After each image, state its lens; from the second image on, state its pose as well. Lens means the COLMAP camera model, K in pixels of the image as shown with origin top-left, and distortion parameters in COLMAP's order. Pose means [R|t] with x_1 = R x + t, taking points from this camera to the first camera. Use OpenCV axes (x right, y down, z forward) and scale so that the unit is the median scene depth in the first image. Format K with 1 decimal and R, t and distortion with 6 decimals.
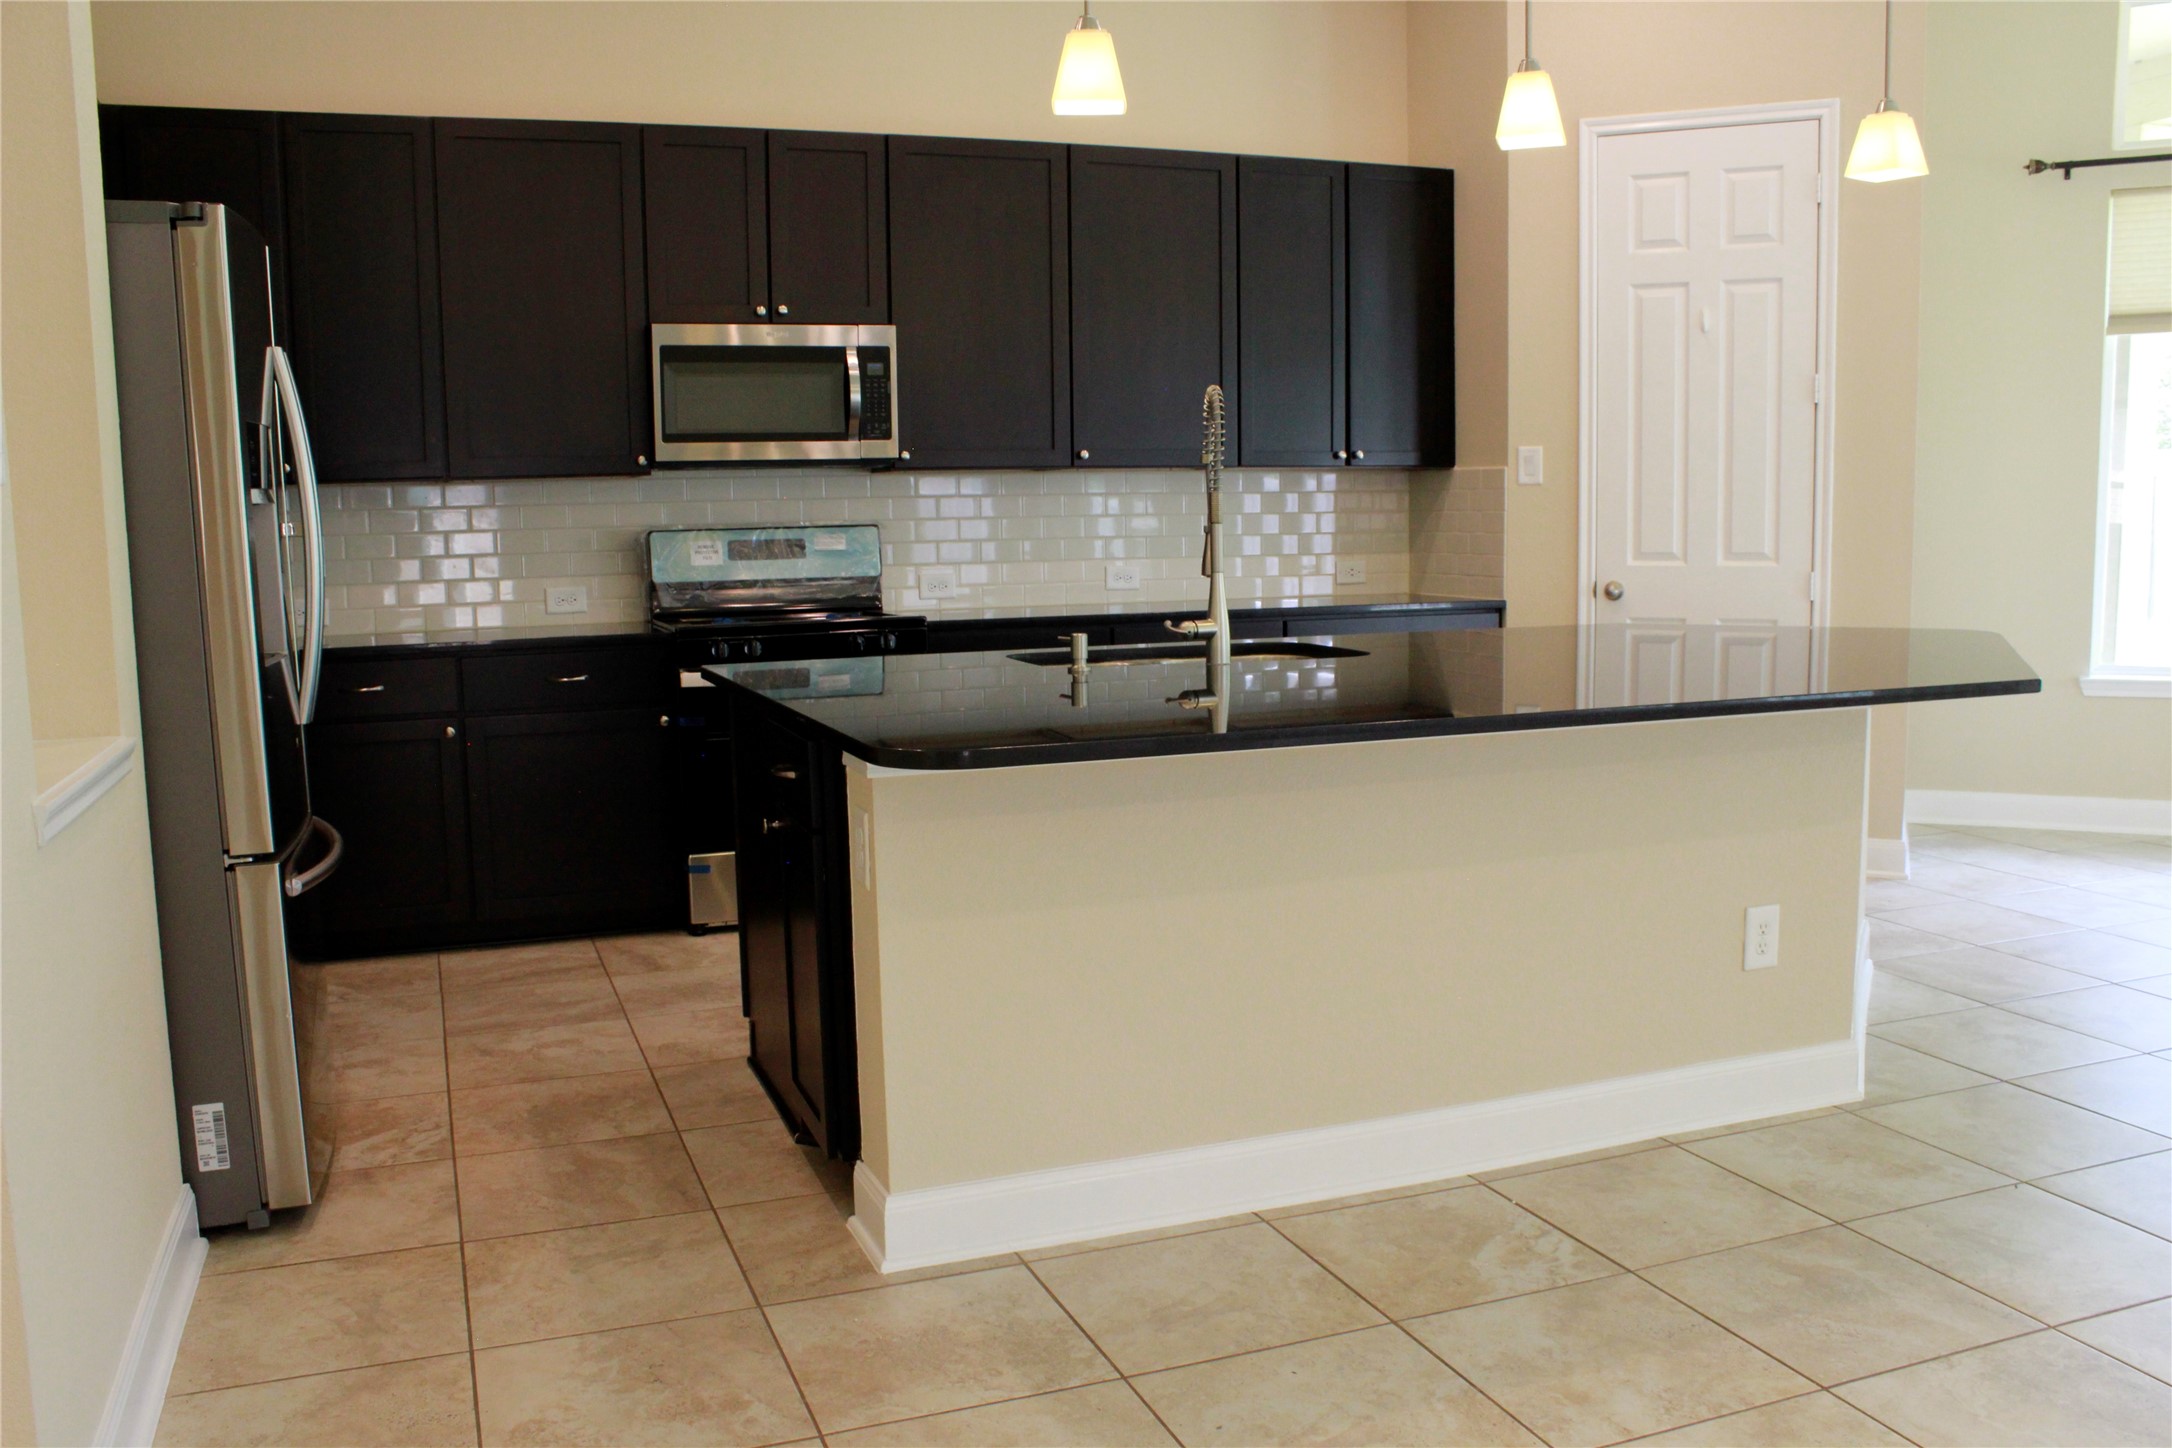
lens RADIAL K [[1805.9, 0, 1098.2], [0, 1805.9, 738.8], [0, 0, 1]] dist [-0.149991, 0.117658]
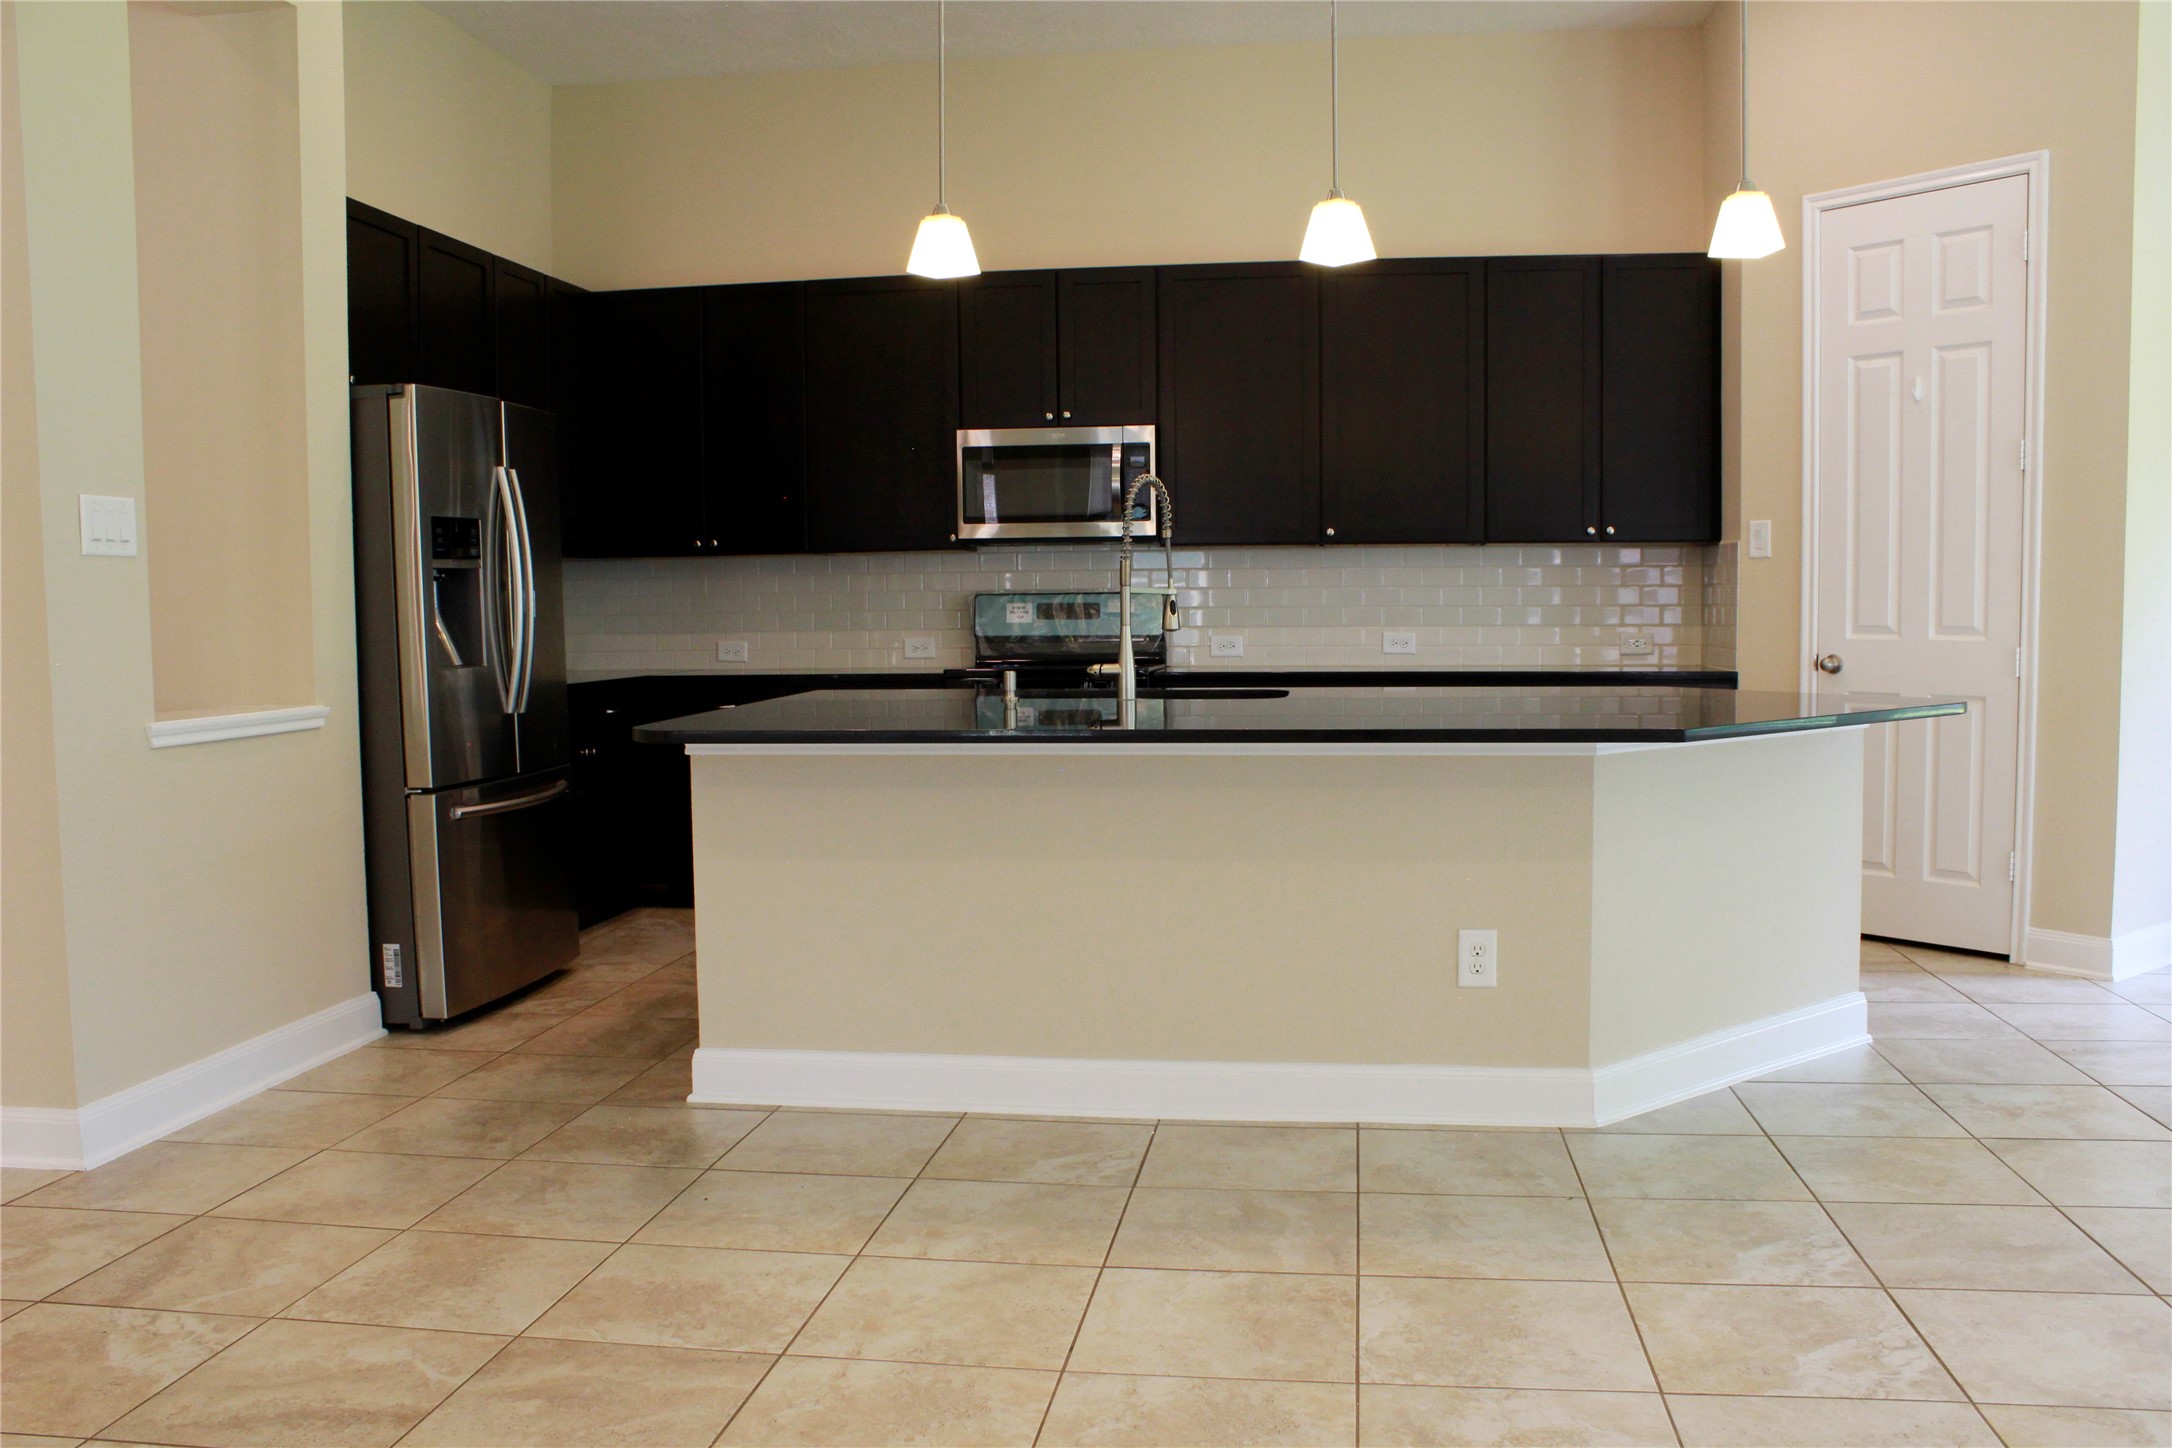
lens RADIAL K [[1805.9, 0, 1064.1], [0, 1805.9, 720.2], [0, 0, 1]] dist [-0.149991, 0.117658]
pose [[0.873658, 0.040049, -0.484889, 0.499730], [-0.065745, 0.997183, -0.036095, 0.015232], [0.482077, 0.063413, 0.873831, -0.077728]]
